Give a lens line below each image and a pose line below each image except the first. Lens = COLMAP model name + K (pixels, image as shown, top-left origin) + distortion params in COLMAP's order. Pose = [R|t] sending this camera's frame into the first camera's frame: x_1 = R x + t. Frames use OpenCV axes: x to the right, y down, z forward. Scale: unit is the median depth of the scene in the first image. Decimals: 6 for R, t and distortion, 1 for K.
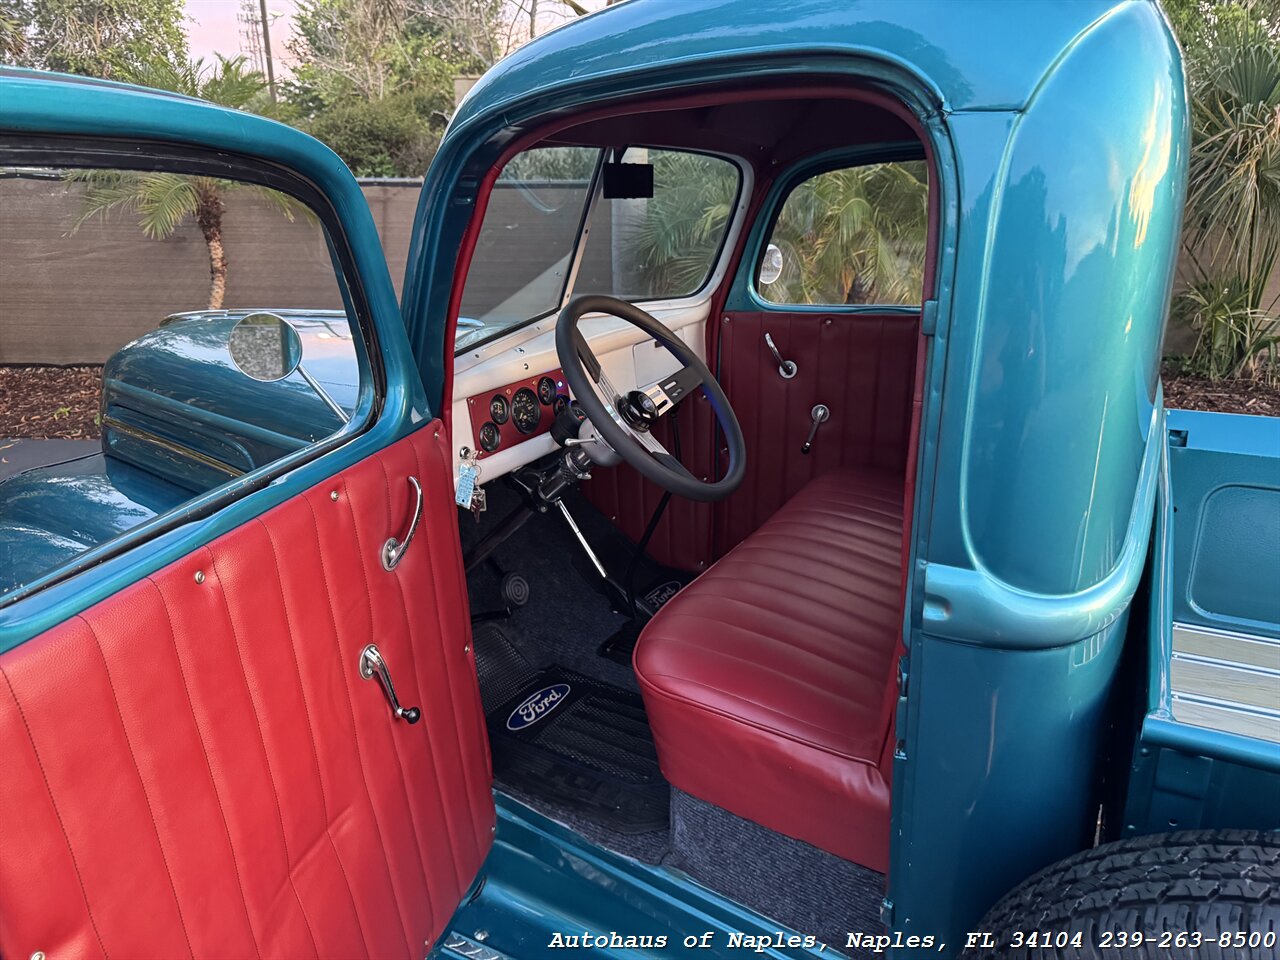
lens RADIAL K [[911.8, 0, 645.2], [0, 911.8, 482.0], [0, 0, 1]] dist [0.005176, -0.008260]
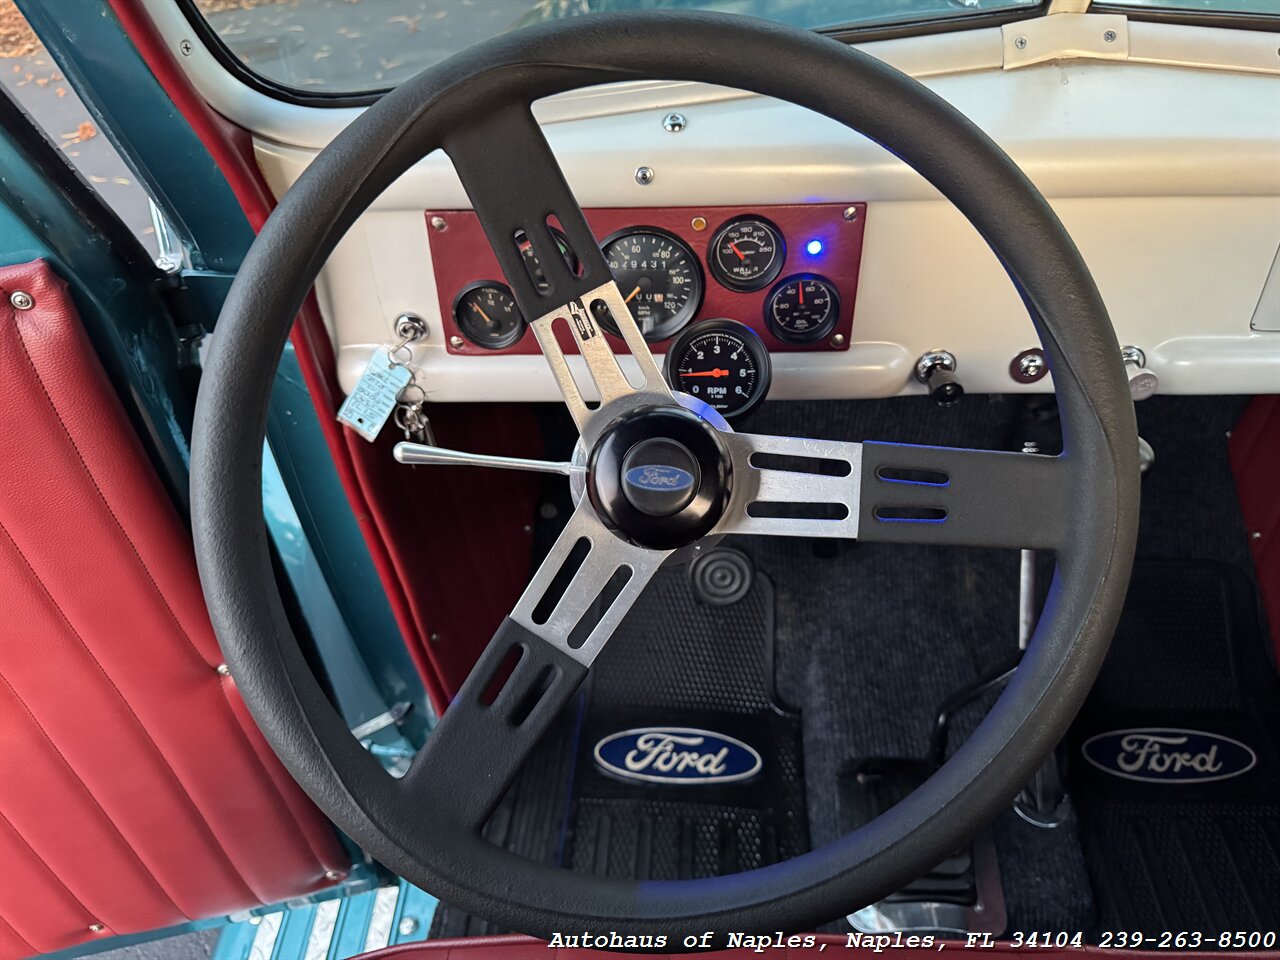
lens RADIAL K [[907.3, 0, 639.2], [0, 907.3, 444.8], [0, 0, 1]] dist [0.065505, -0.066425]
pose [[0.441455, 0.570626, -0.692462, 0.159689], [-0.258721, 0.819904, 0.510706, -0.200375], [0.859175, -0.046299, 0.509584, 0.726912]]
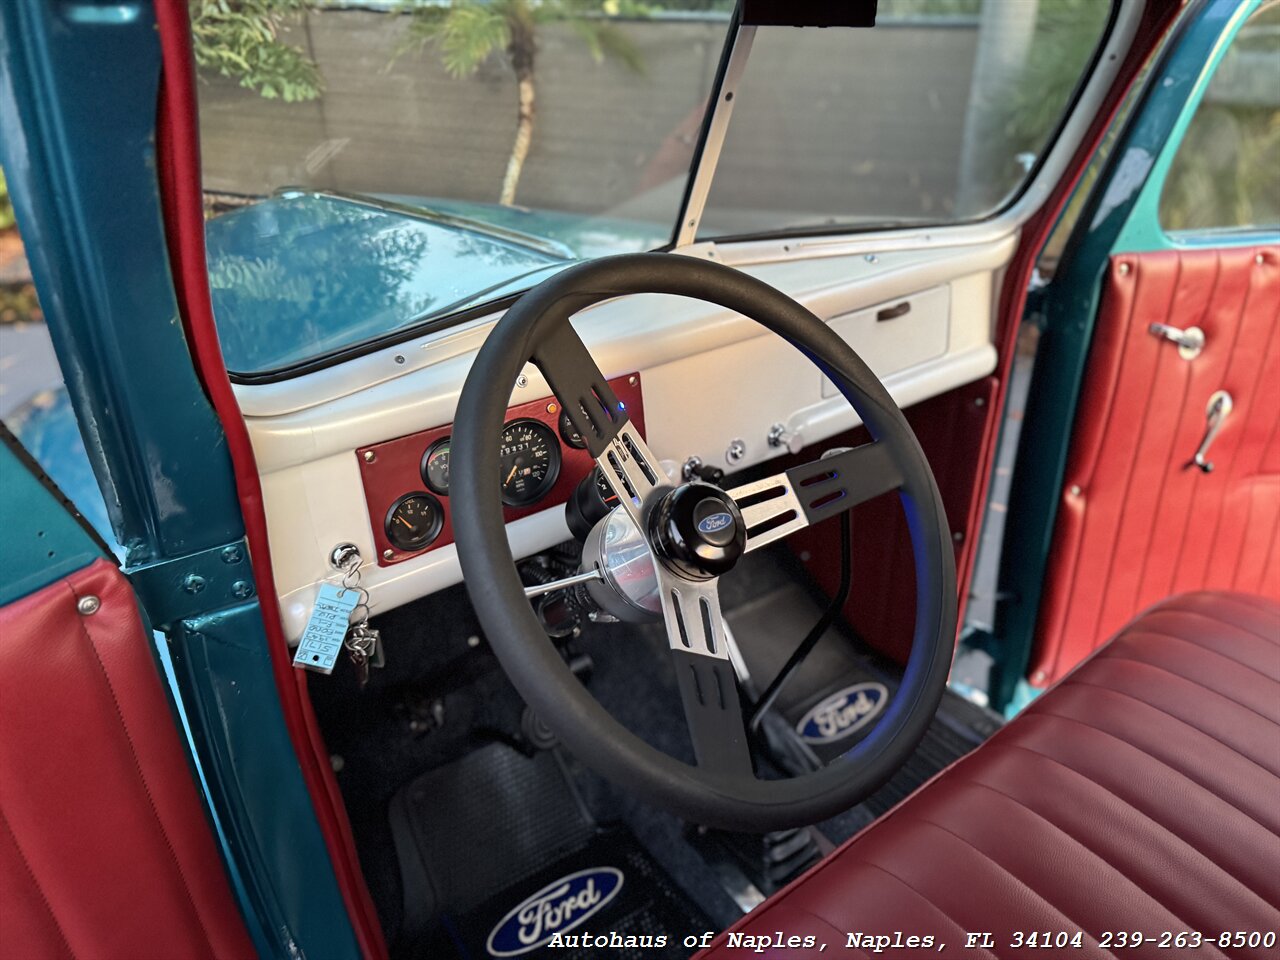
lens RADIAL K [[929.1, 0, 642.1], [0, 929.1, 478.5], [0, 0, 1]] dist [0.007964, -0.000592]
pose [[0.921498, 0.178616, -0.344875, 0.101610], [-0.129233, 0.978388, 0.161415, -0.147686], [0.366253, -0.104174, 0.924666, 0.495417]]
